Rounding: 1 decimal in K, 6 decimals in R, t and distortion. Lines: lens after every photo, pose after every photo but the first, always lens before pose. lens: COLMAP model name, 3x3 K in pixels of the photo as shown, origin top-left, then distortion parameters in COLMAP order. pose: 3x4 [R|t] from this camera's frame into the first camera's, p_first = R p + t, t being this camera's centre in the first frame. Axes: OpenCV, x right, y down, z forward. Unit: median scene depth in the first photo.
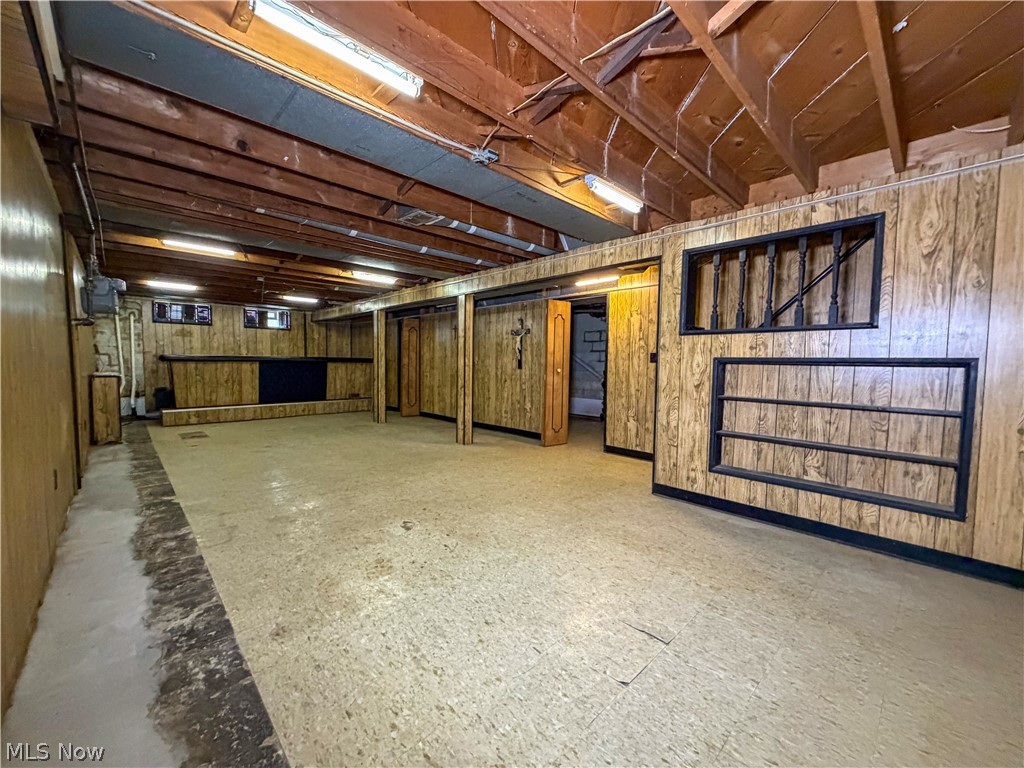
lens RADIAL K [[408.1, 0, 509.6], [0, 408.1, 382.6], [0, 0, 1]] dist [0.001545, 0.001254]
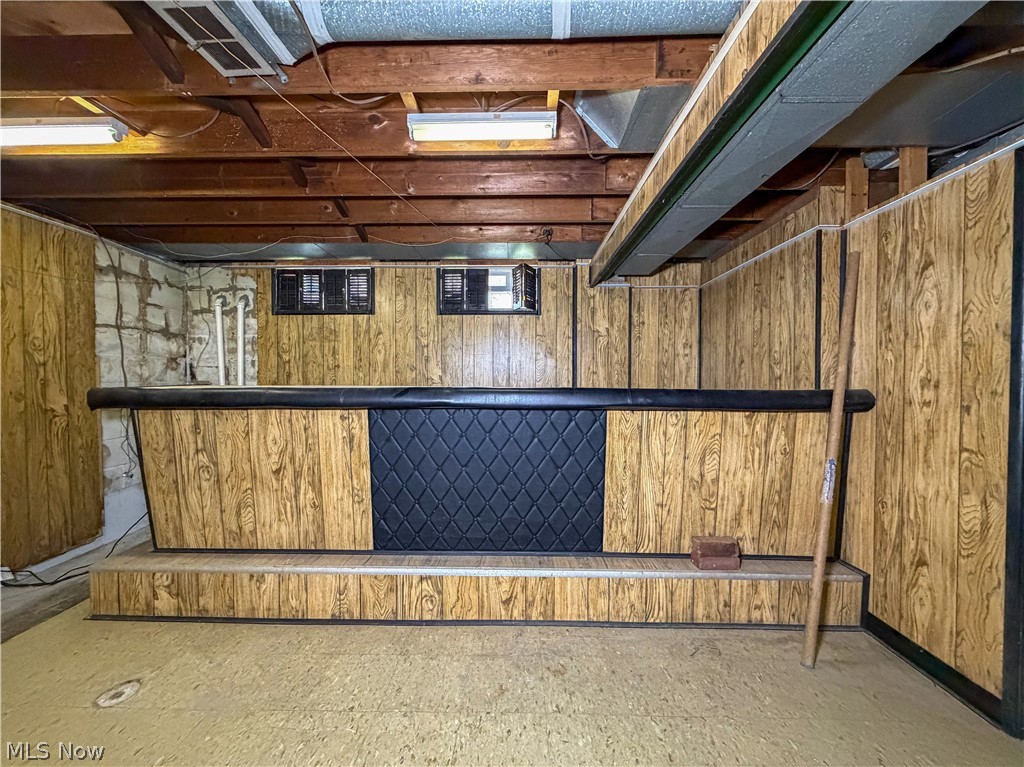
lens RADIAL K [[408.1, 0, 509.8], [0, 408.1, 385.3], [0, 0, 1]] dist [0.001545, 0.001254]
pose [[0.706055, 0.001157, -0.708156, -0.319035], [-0.029891, 0.999156, -0.028170, -0.055738], [0.707526, 0.041057, 0.705494, 0.799287]]
